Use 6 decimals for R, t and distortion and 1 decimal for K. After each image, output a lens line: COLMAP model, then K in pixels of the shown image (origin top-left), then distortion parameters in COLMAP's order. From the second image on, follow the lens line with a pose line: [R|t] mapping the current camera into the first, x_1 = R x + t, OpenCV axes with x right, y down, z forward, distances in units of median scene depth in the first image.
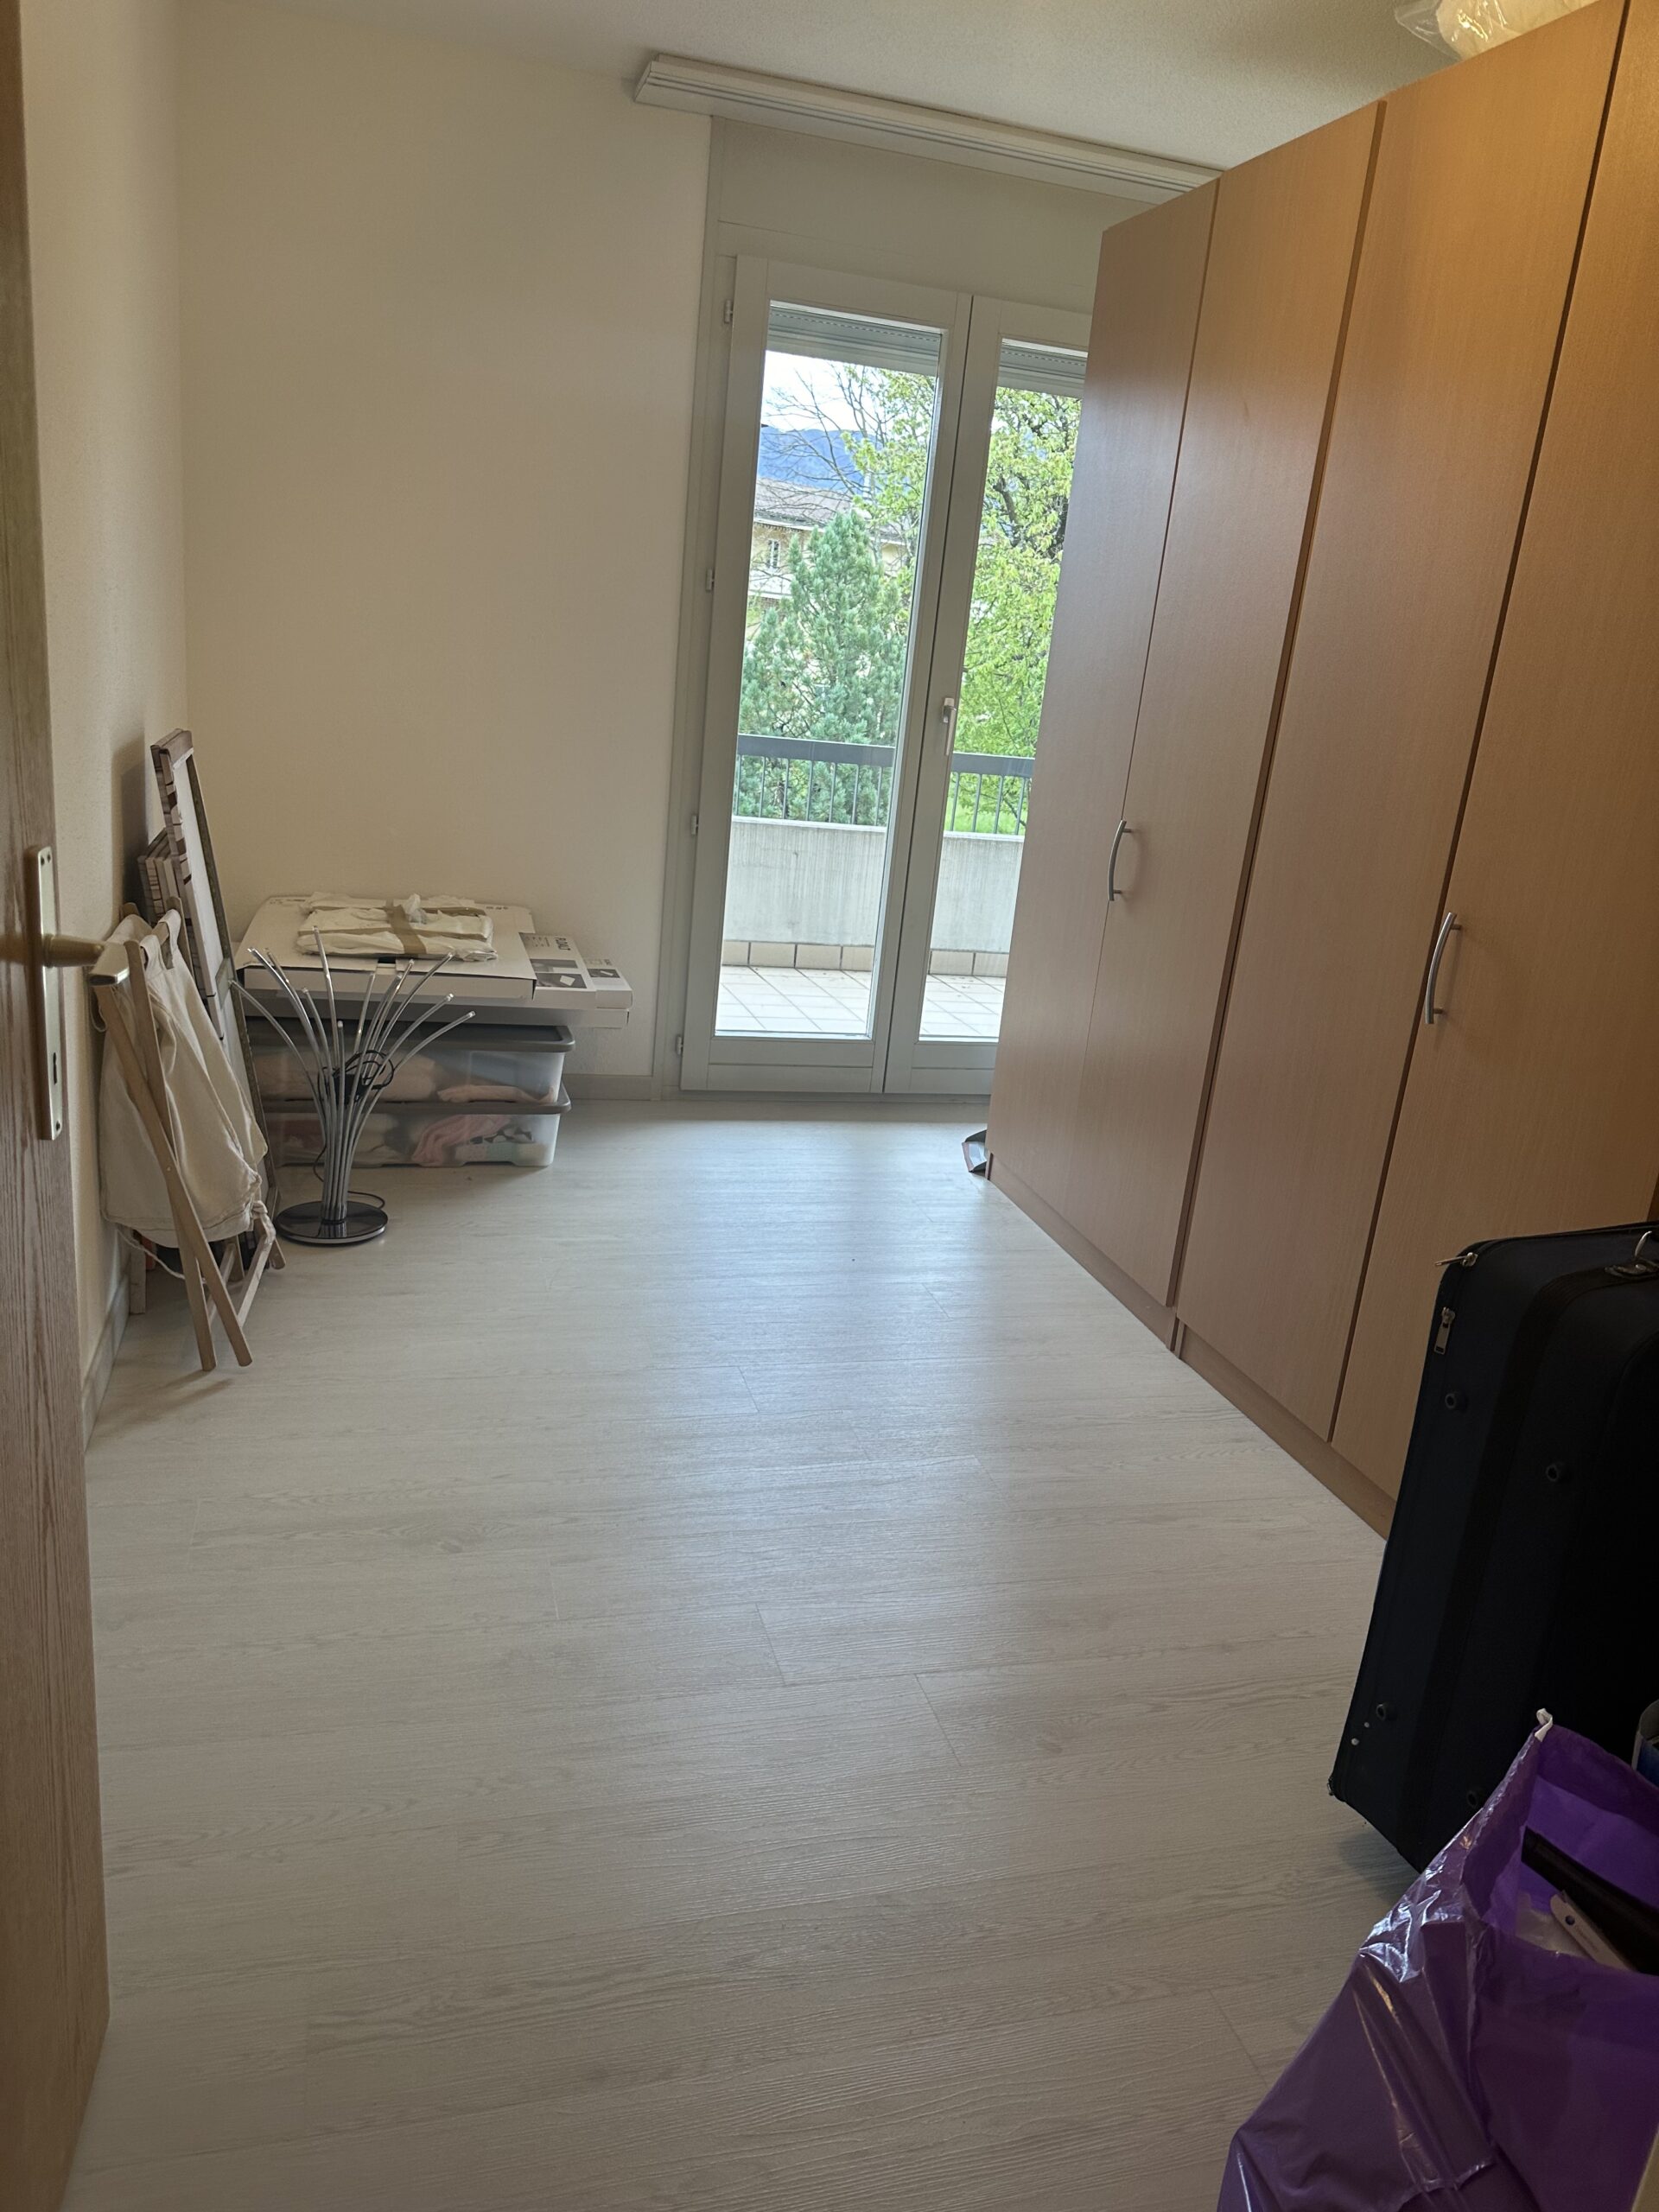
lens RADIAL K [[1556.2, 0, 828.2], [0, 1556.2, 1108.8], [0, 0, 1]] dist [0.000024, 0.002262]
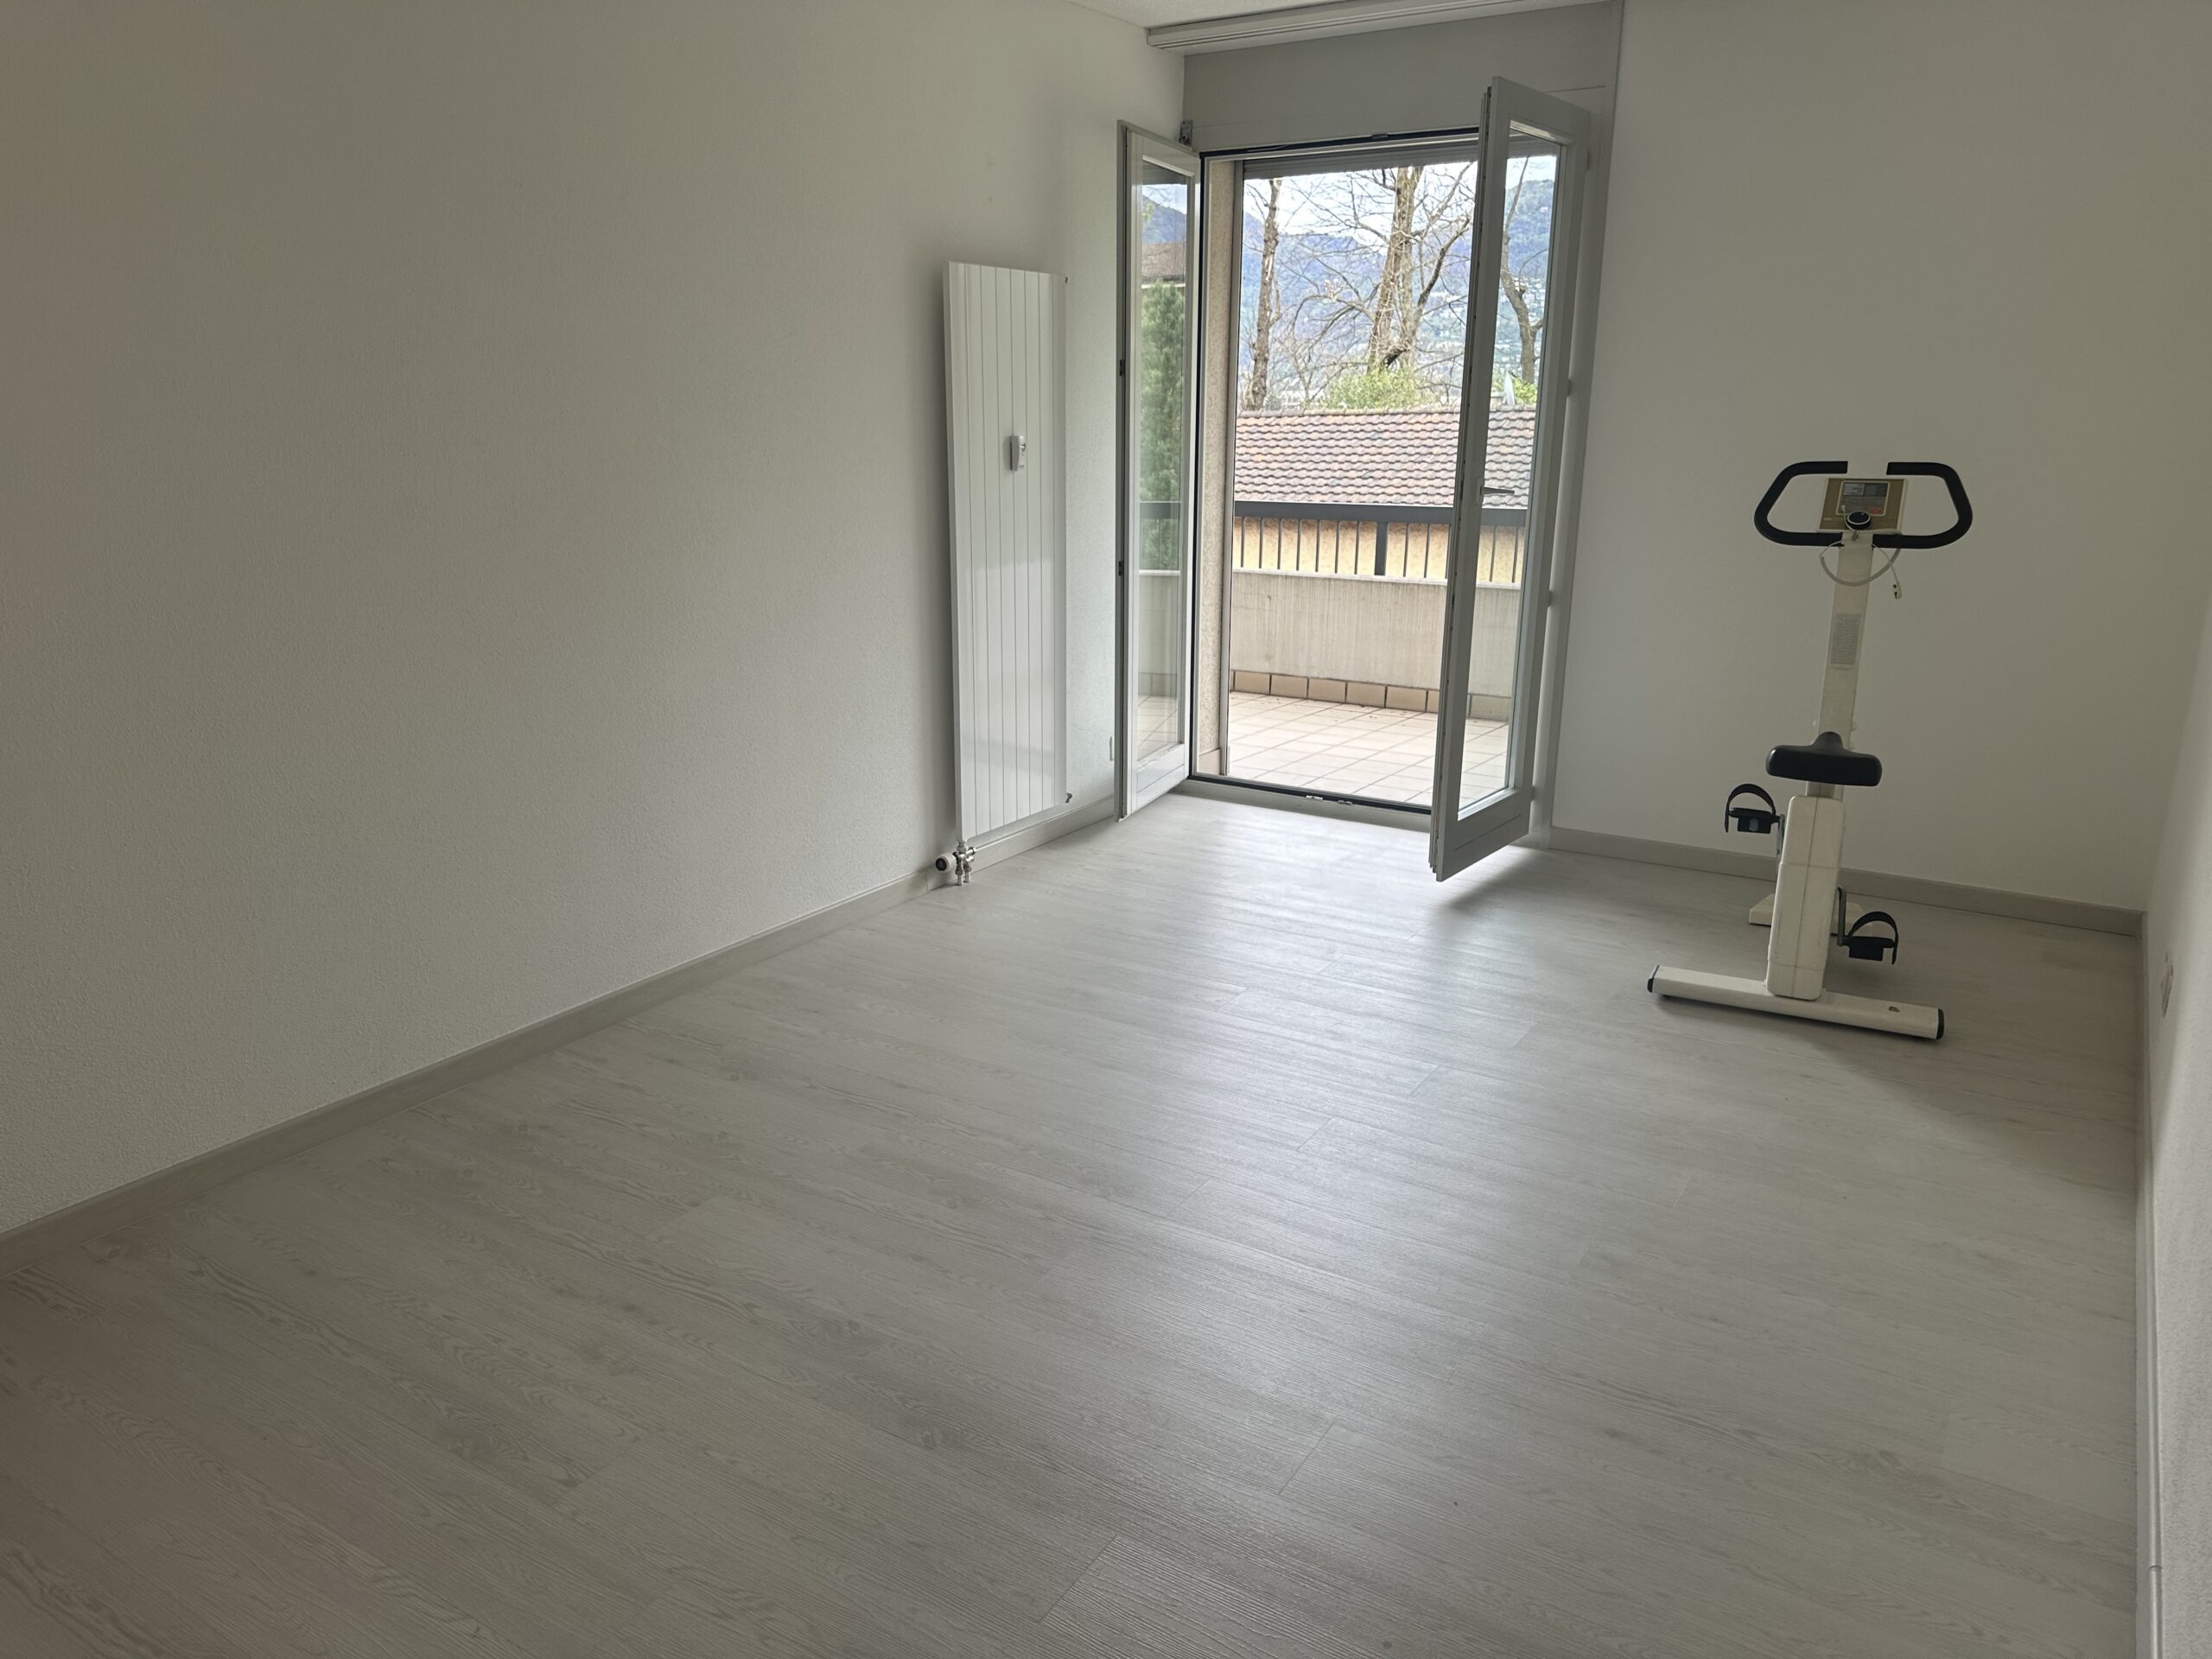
lens RADIAL K [[1556.2, 0, 1105.2], [0, 1556.2, 830.9], [0, 0, 1]] dist [0.000024, 0.002262]
pose [[0.662564, 0.101215, -0.742135, 0.776368], [-0.145820, 0.989300, 0.004738, 0.023166], [0.734674, 0.105079, 0.670233, 0.136243]]
